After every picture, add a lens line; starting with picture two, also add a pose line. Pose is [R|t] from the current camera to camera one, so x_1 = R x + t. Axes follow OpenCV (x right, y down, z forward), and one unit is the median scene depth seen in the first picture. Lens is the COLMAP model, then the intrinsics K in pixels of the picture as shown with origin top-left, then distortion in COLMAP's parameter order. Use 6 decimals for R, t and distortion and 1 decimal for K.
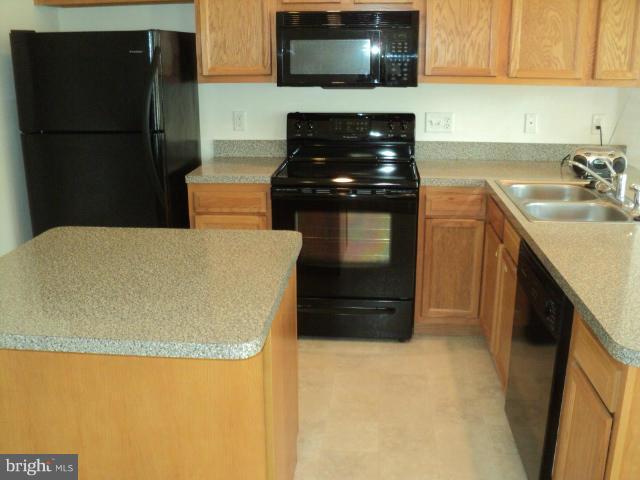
lens RADIAL K [[693.8, 0, 320.0], [0, 693.8, 240.0], [0, 0, 1]] dist [-0.152699, 0.141611]
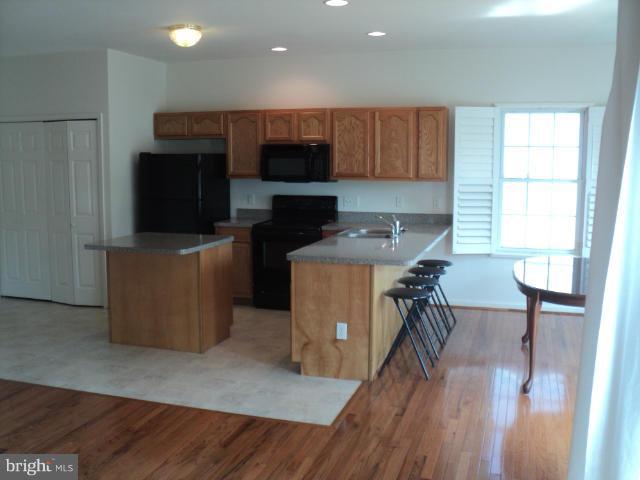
lens RADIAL K [[693.8, 0, 320.0], [0, 693.8, 240.0], [0, 0, 1]] dist [-0.152699, 0.141611]
pose [[0.973323, 0.032710, -0.227095, 0.579888], [-0.068539, 0.986042, -0.151732, 0.248613], [0.218962, 0.163249, 0.961980, -0.904088]]
